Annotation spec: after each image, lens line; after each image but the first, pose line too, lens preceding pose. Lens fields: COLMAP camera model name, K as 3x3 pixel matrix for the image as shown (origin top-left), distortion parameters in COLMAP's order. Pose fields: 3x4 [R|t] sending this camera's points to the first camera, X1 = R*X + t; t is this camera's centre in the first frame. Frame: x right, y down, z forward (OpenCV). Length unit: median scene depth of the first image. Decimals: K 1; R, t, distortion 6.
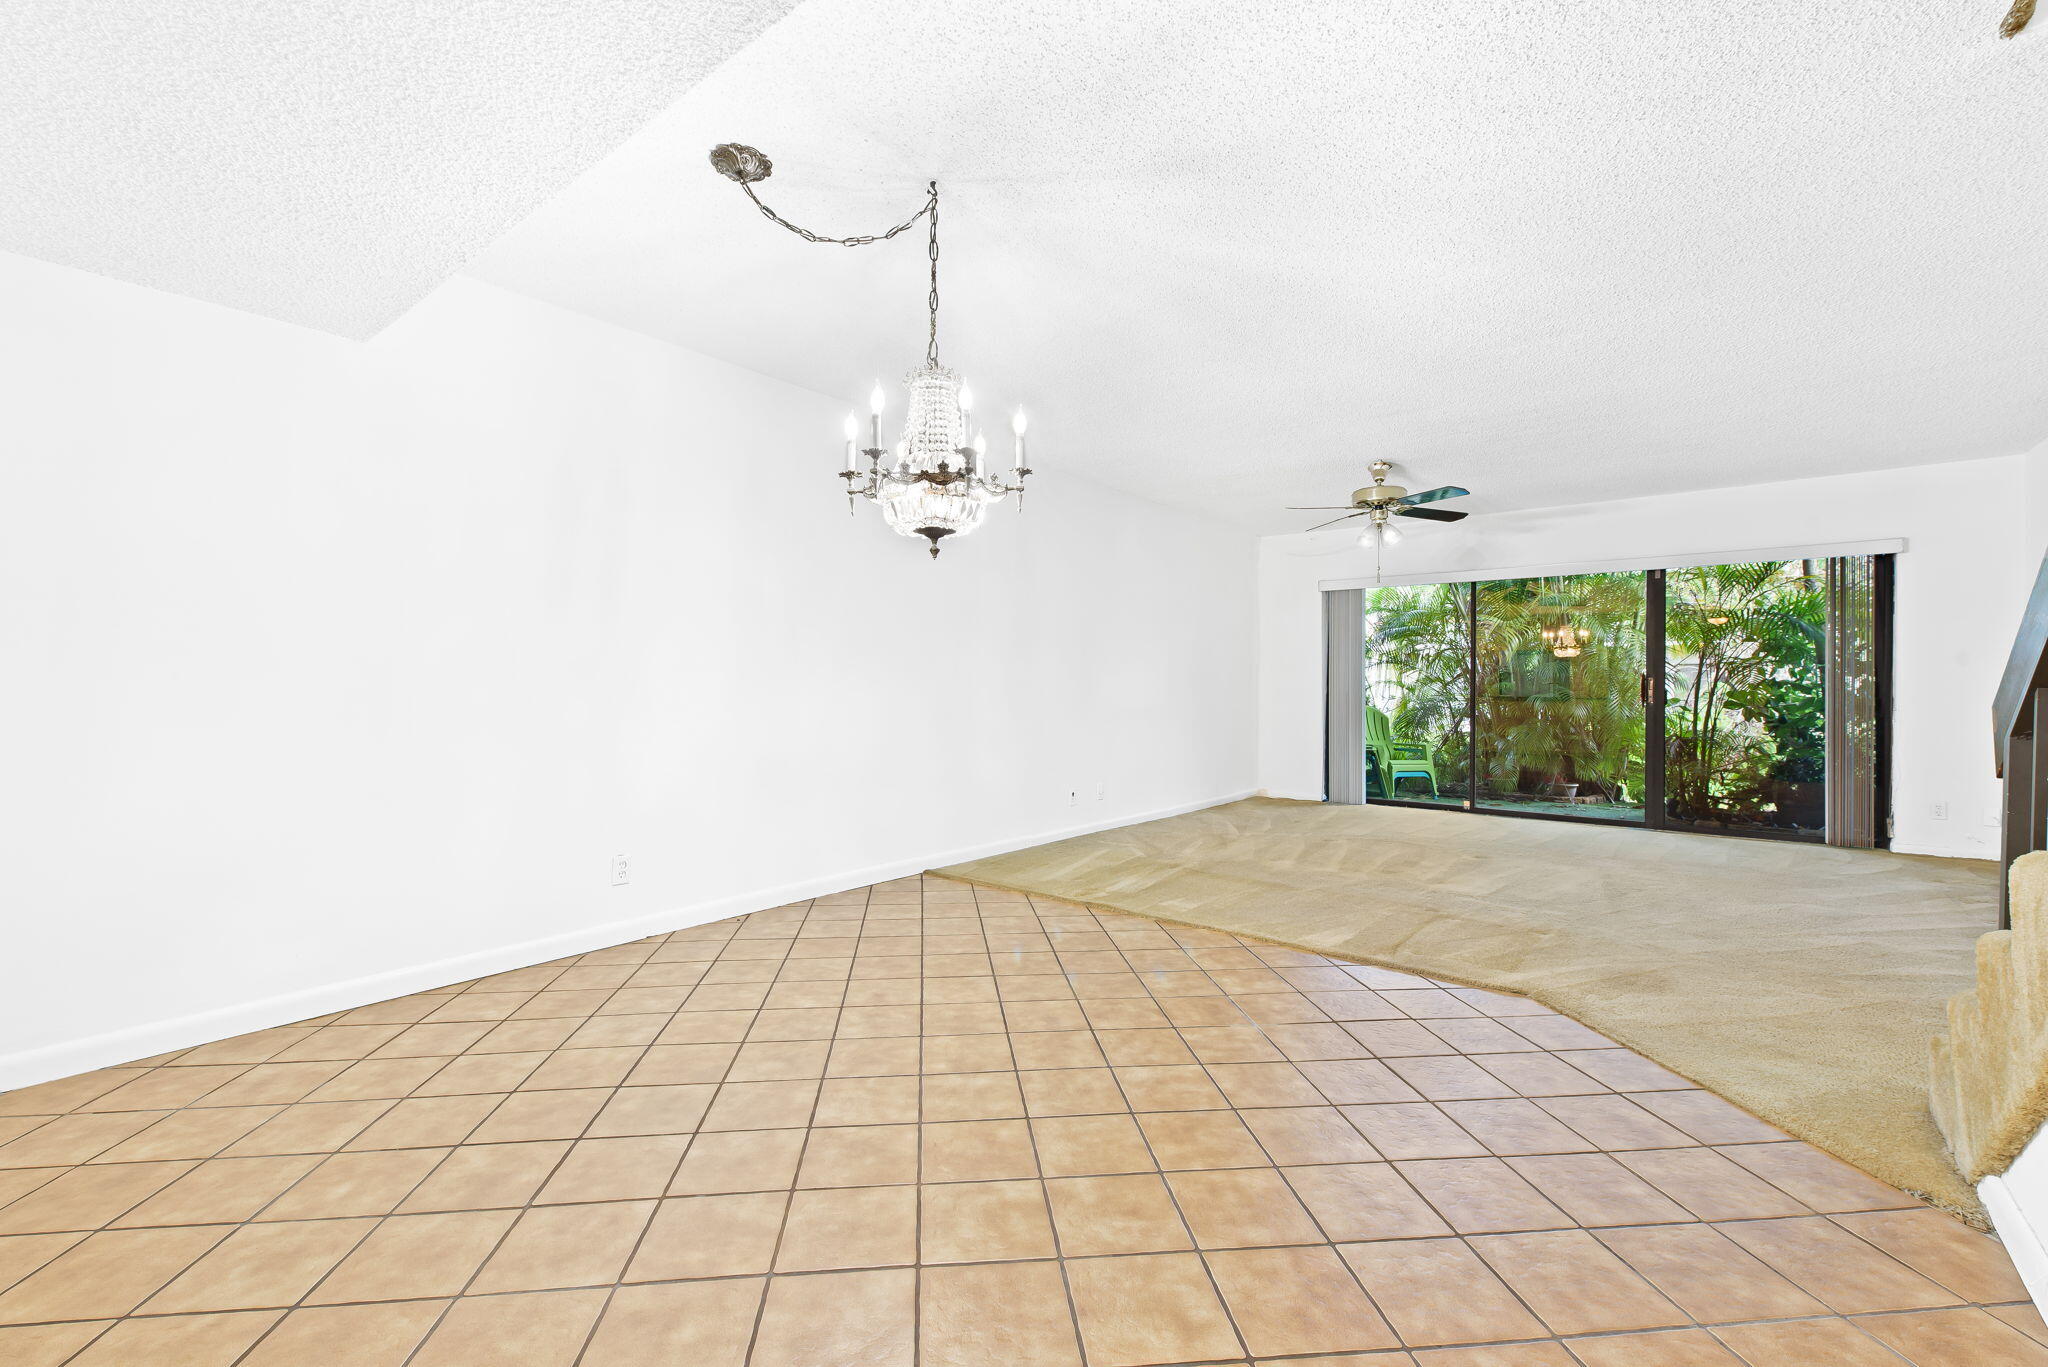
lens RADIAL K [[865.5, 0, 1014.9], [0, 865.5, 642.4], [0, 0, 1]] dist [-0.000079, -0.000363]
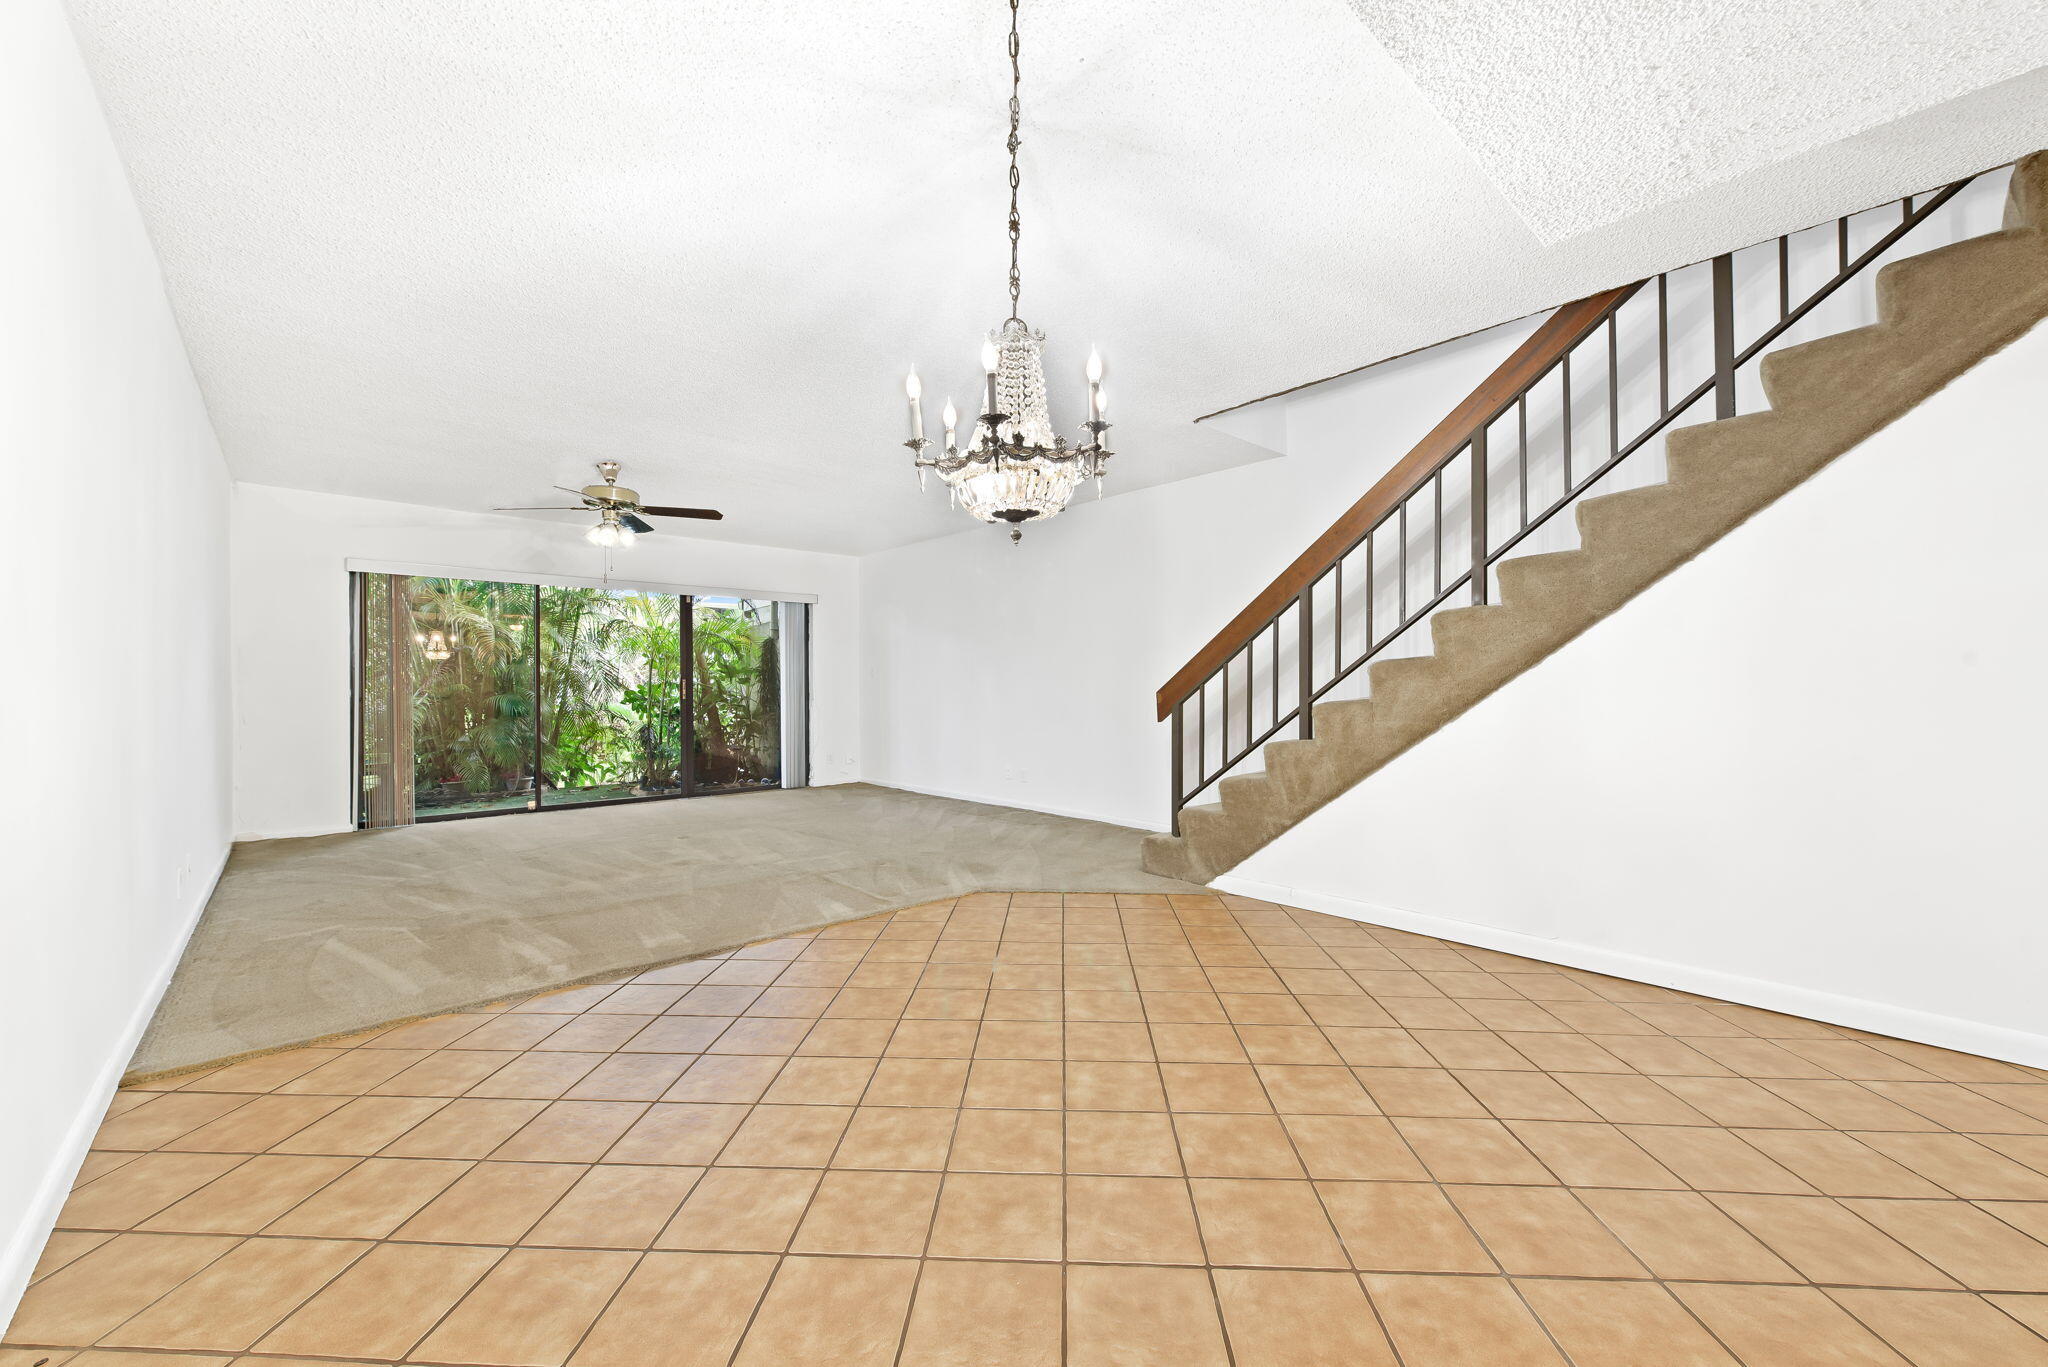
lens RADIAL K [[791.6, 0, 1024.0], [0, 791.6, 683.5], [0, 0, 1]] dist [0.000580, -0.000224]
pose [[0.156133, -0.003467, 0.987730, -0.881330], [-0.040151, 0.999145, 0.009854, 0.038033], [-0.986920, -0.041197, 0.155860, 0.868557]]
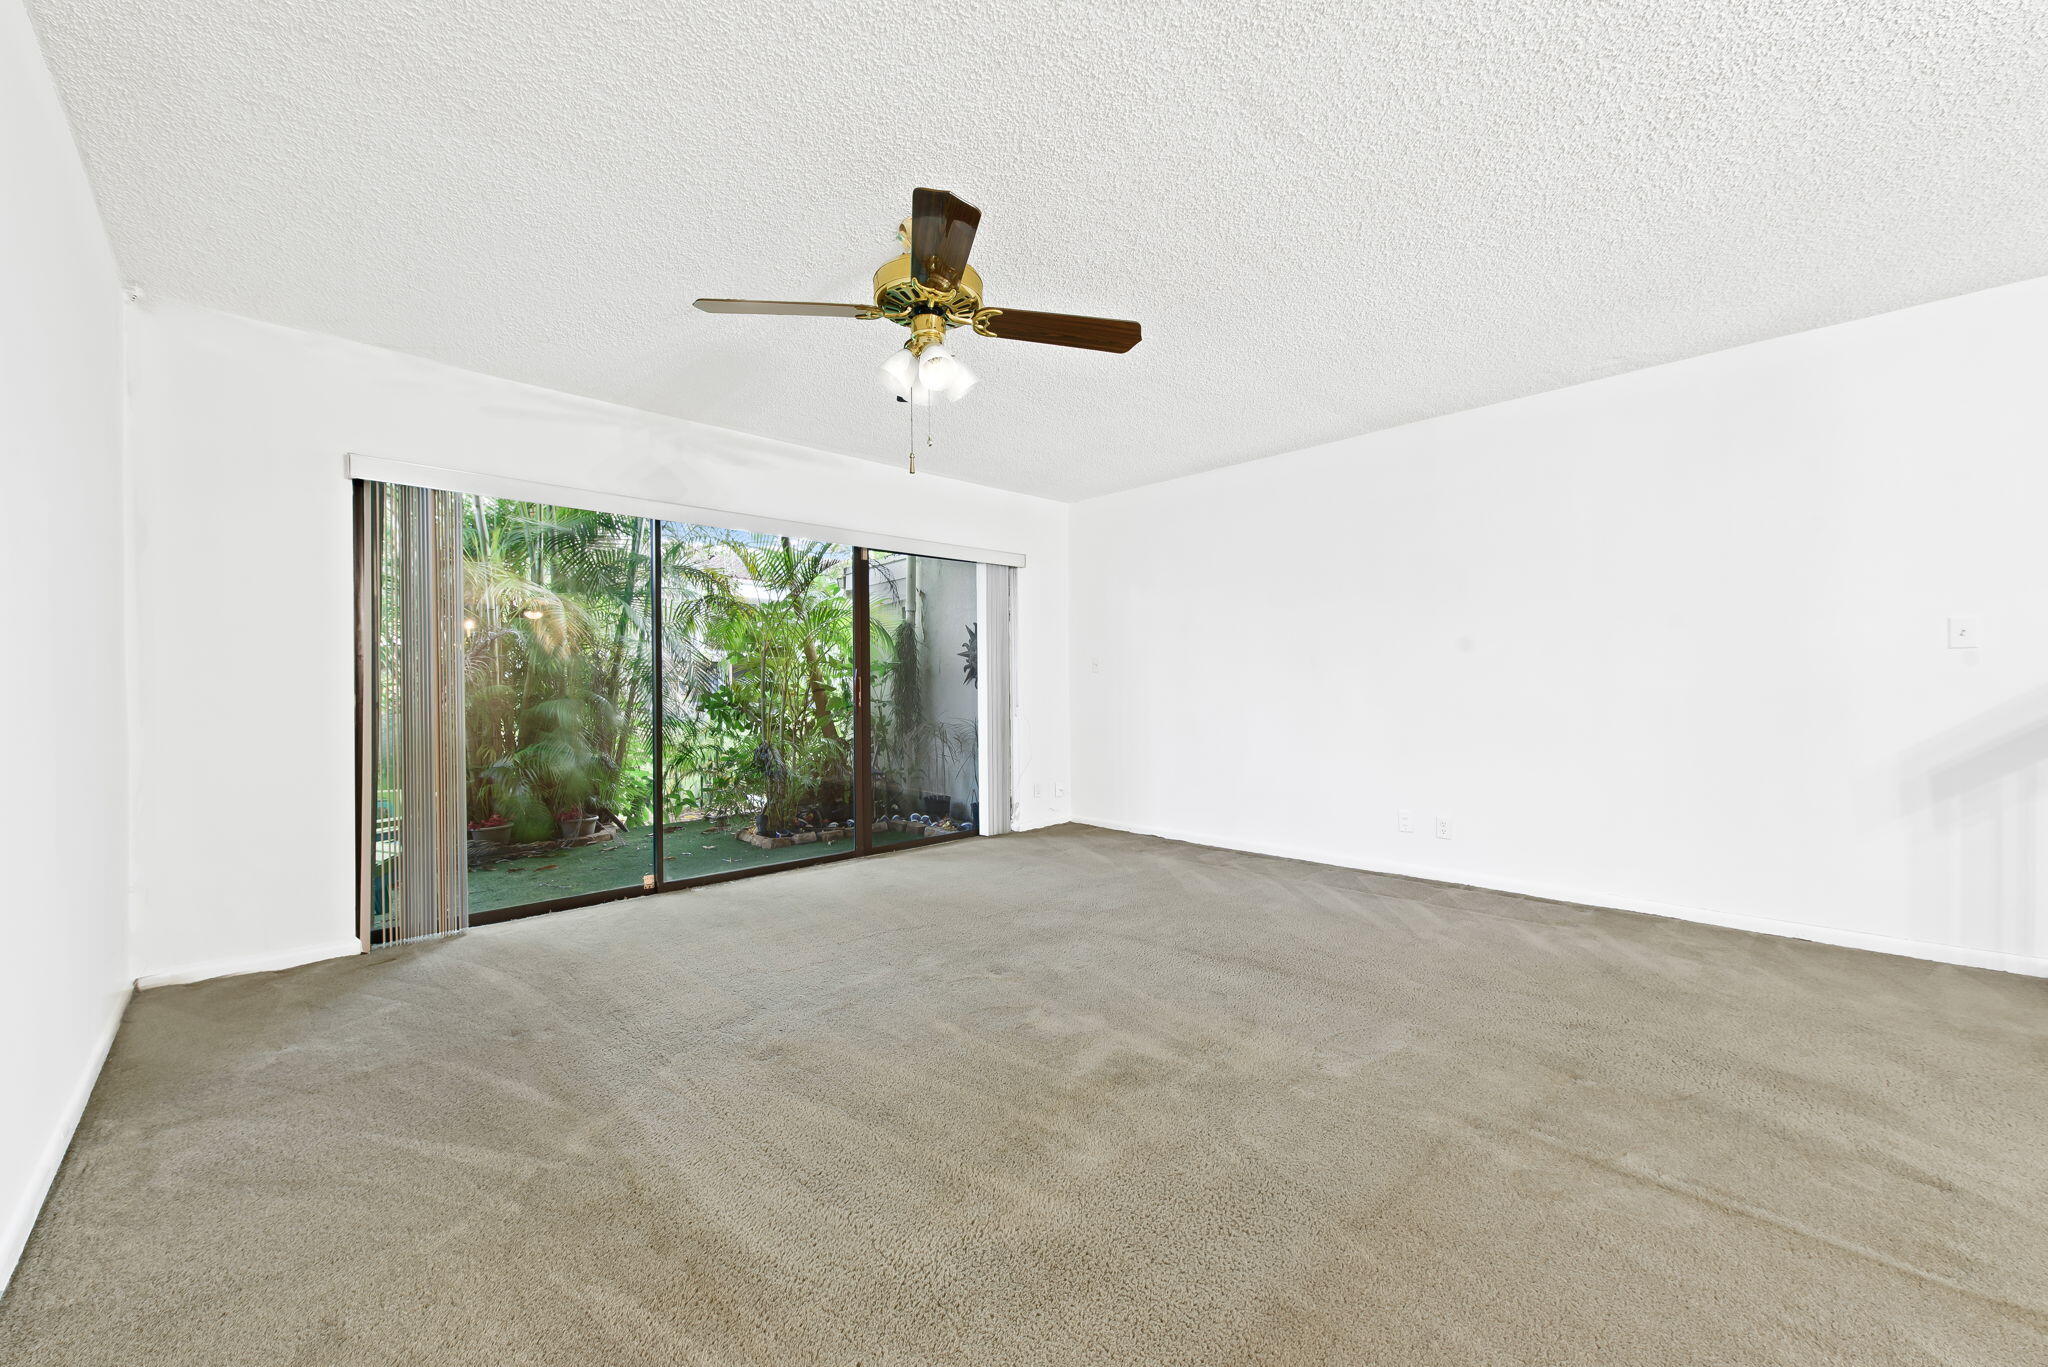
lens RADIAL K [[800.0, 0, 1024.0], [0, 800.0, 683.5], [0, 0, 1]] dist [-0.000190, -0.000082]
pose [[0.142440, -0.000929, 0.989803, -0.021856], [-0.038408, 0.999241, 0.006465, 0.091711], [-0.989058, -0.038937, 0.142296, 1.930400]]
